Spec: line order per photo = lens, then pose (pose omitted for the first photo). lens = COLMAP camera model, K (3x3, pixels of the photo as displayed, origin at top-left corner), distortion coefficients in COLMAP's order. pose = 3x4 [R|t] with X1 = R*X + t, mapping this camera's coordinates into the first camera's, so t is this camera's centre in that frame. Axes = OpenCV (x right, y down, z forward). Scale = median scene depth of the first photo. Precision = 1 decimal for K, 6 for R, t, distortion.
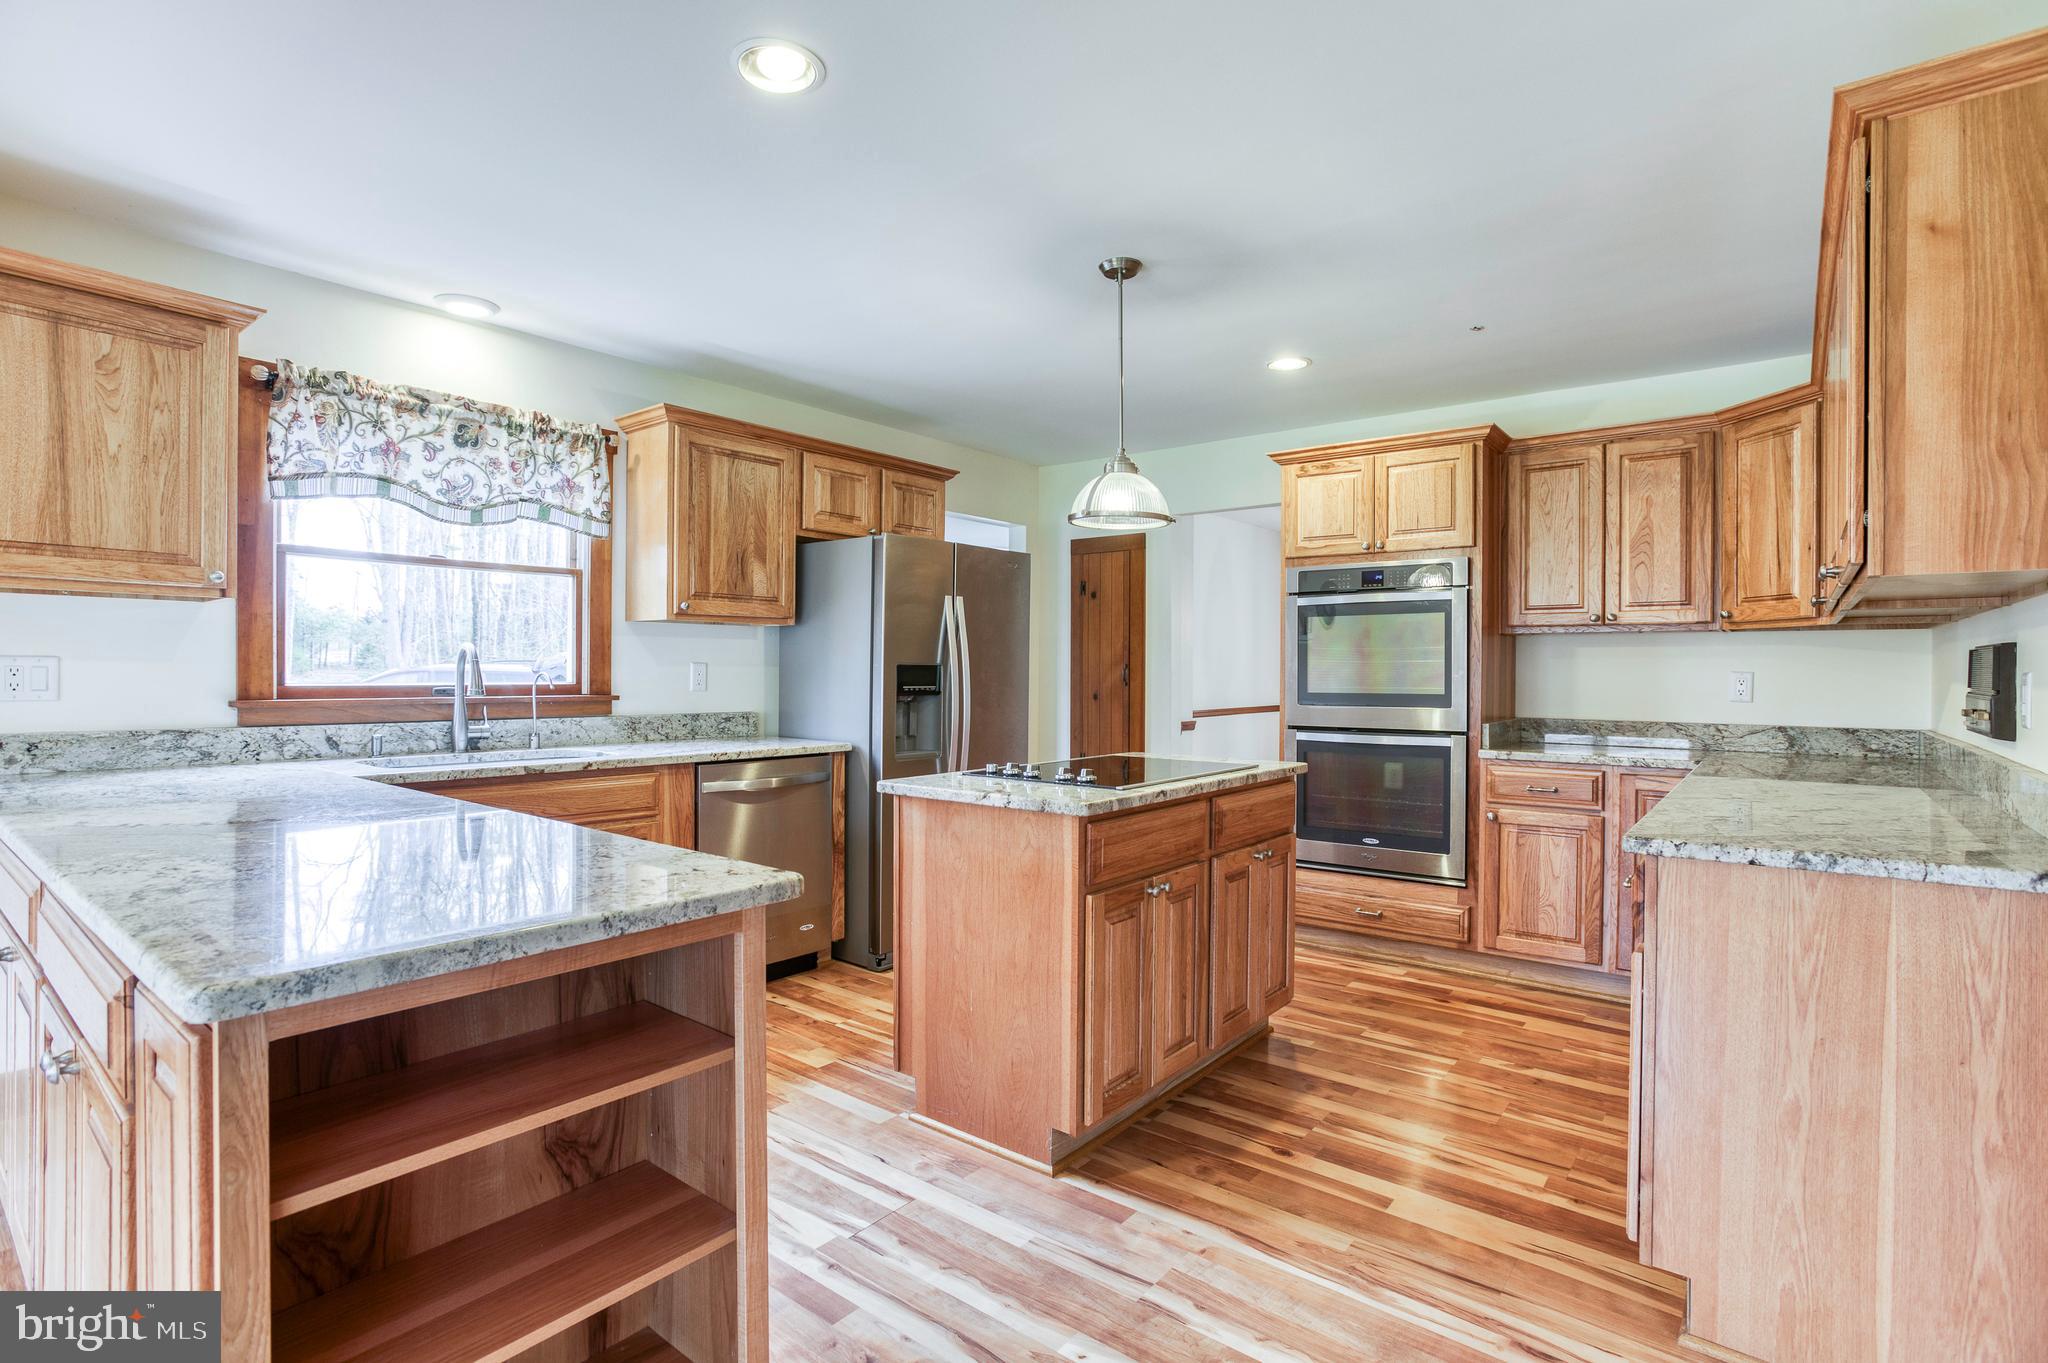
lens RADIAL K [[982.7, 0, 1021.3], [0, 982.7, 679.9], [0, 0, 1]] dist [-0.062180, 0.032740]
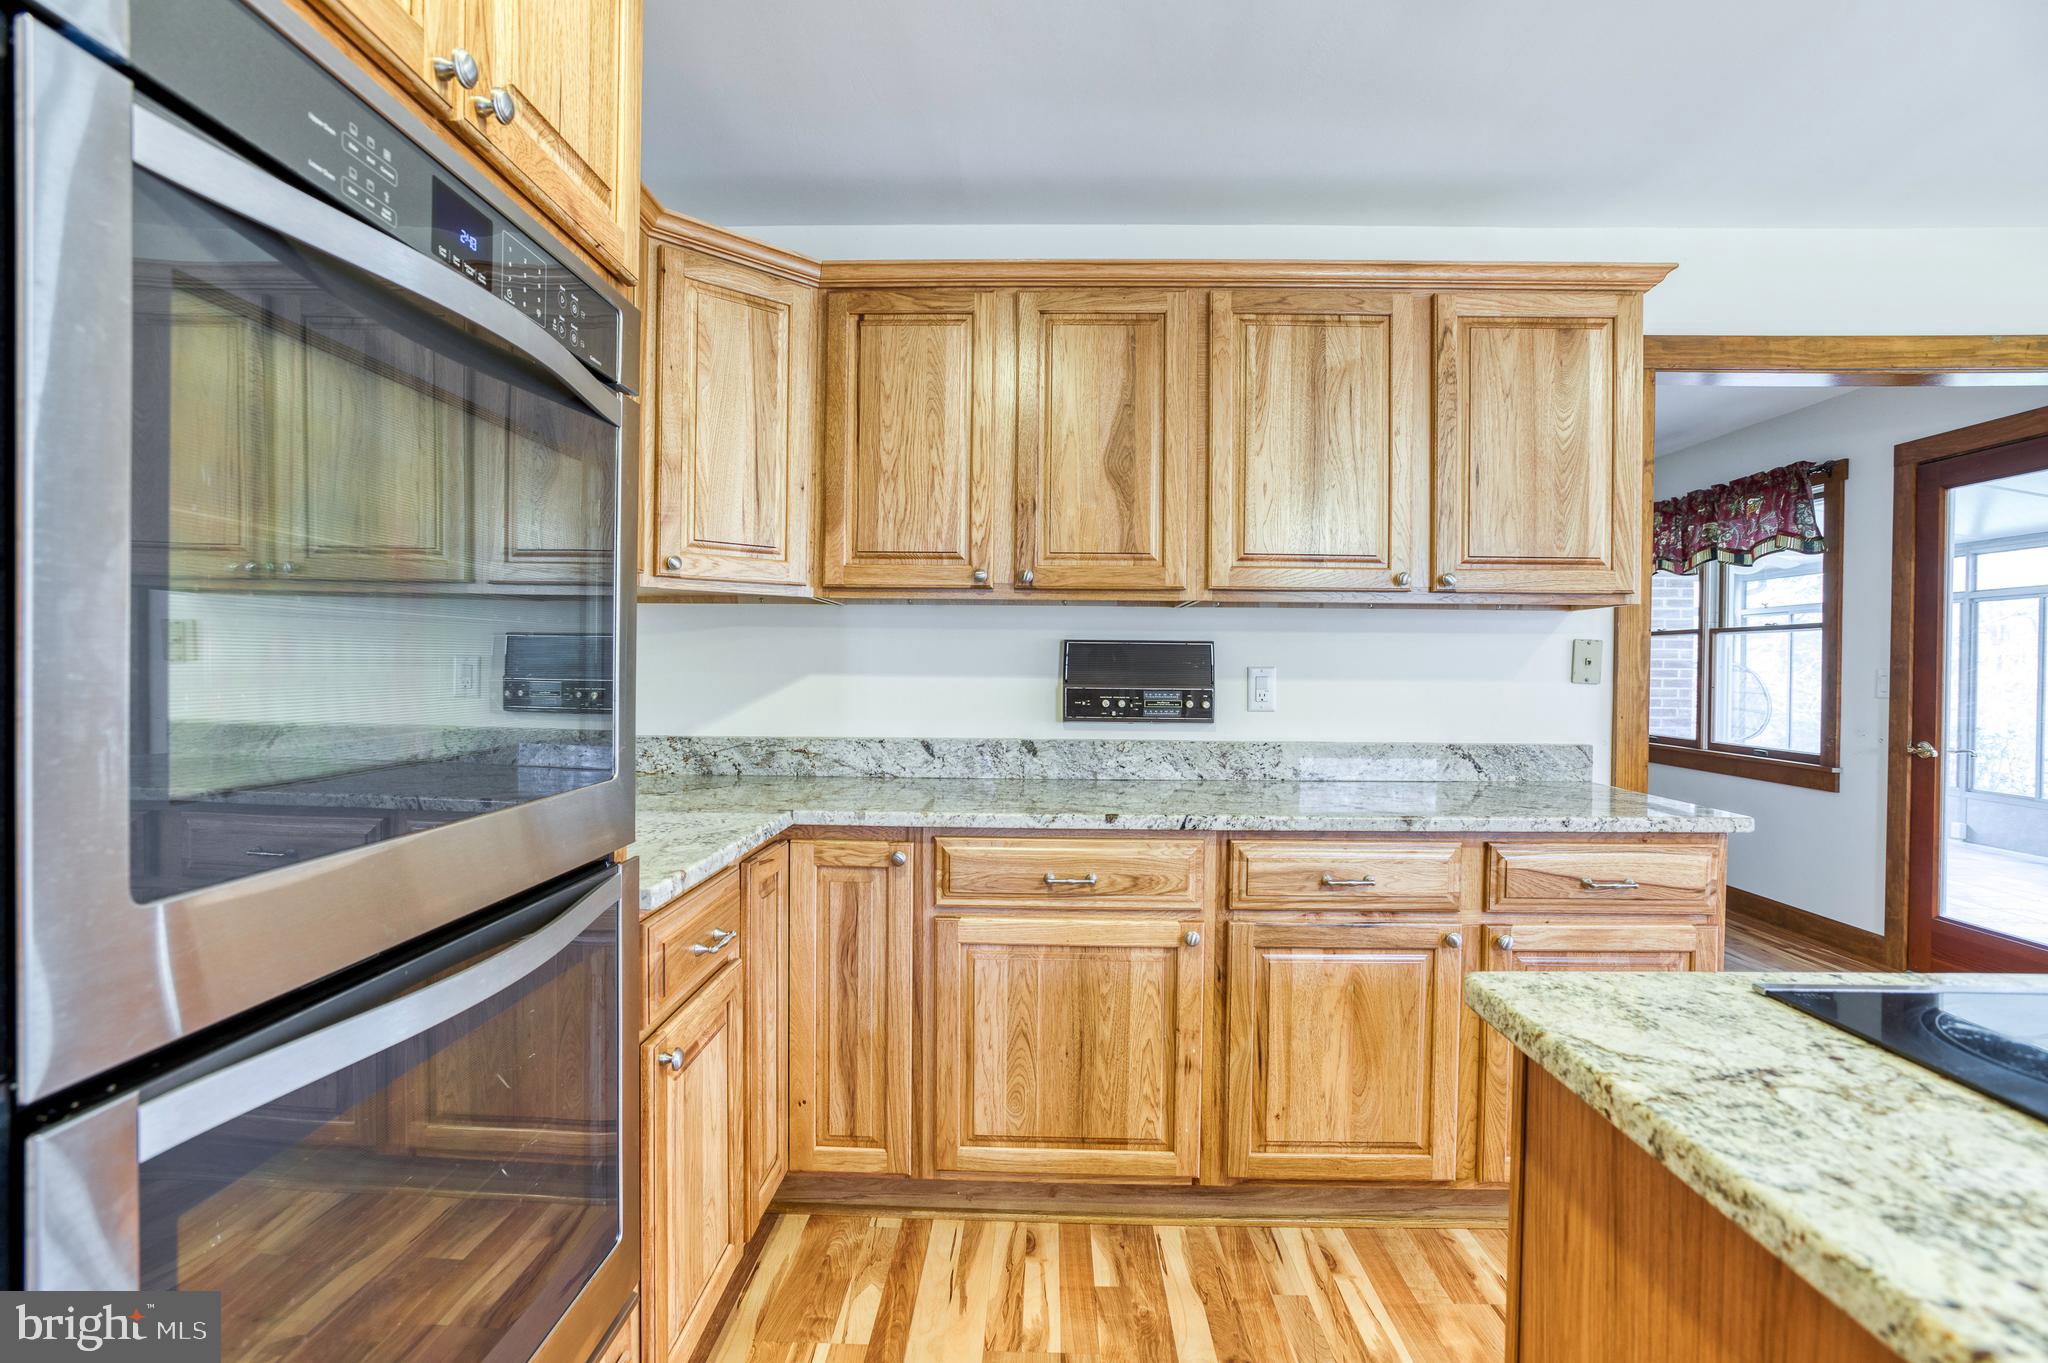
lens RADIAL K [[982.7, 0, 1021.3], [0, 982.7, 679.9], [0, 0, 1]] dist [-0.062180, 0.032740]
pose [[-0.604340, -0.020376, 0.796466, 0.131812], [-0.004575, 0.999745, 0.022105, -0.010685], [-0.796714, 0.009715, -0.604279, 1.221234]]
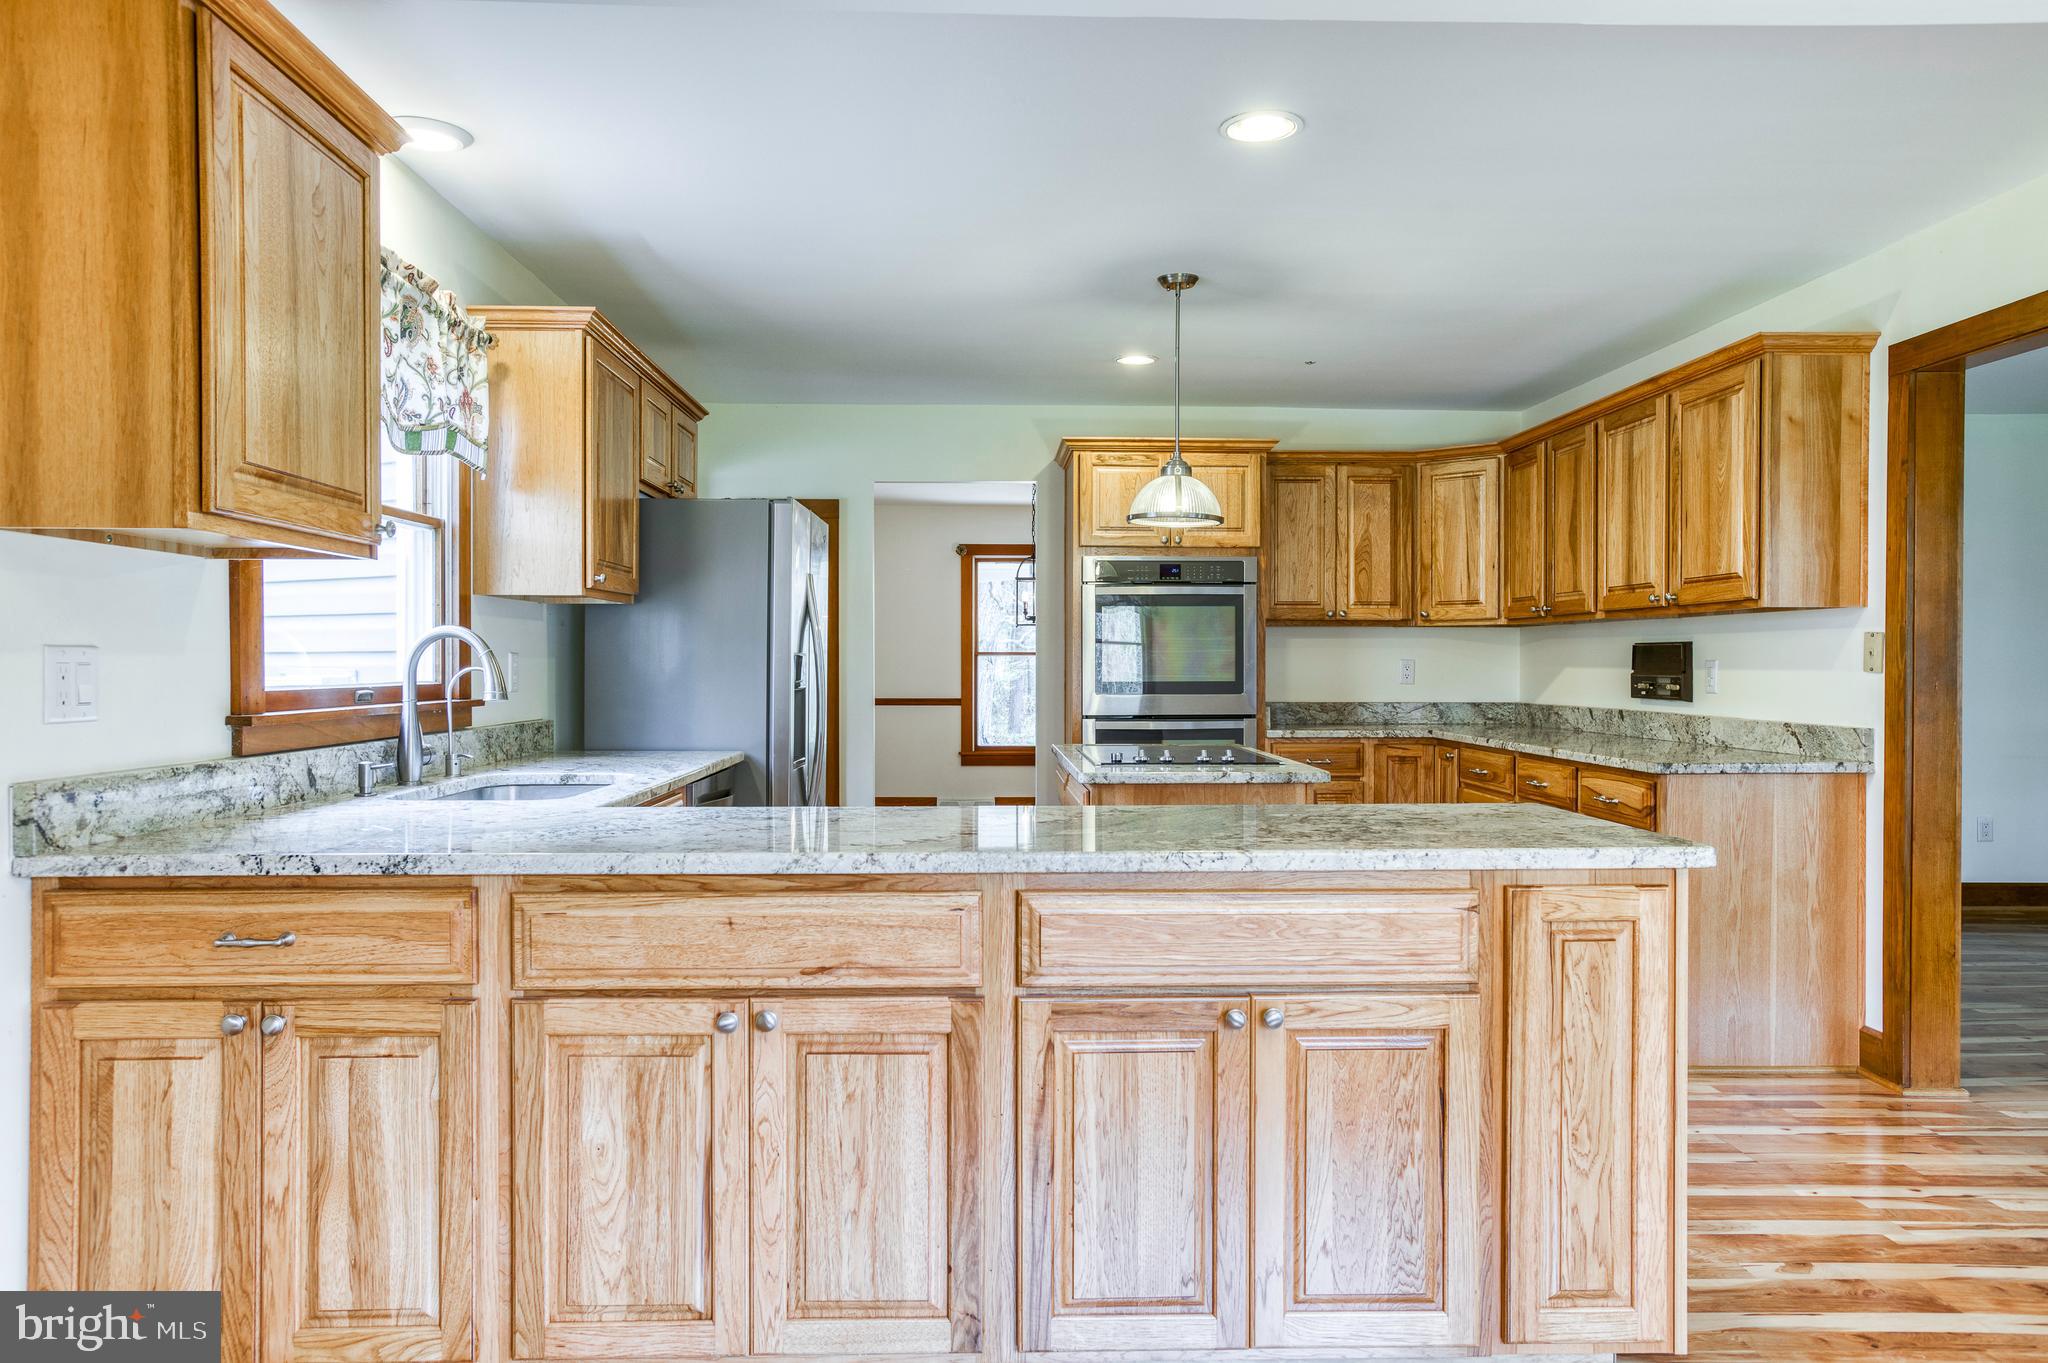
lens RADIAL K [[1372.5, 0, 1018.1], [0, 1372.5, 681.0], [0, 0, 1]] dist [-0.039427, 0.068034]
pose [[0.760162, -0.014245, 0.649578, -0.854187], [0.009268, 0.999896, 0.011081, -0.005402], [-0.649668, -0.002403, 0.760214, -0.016233]]
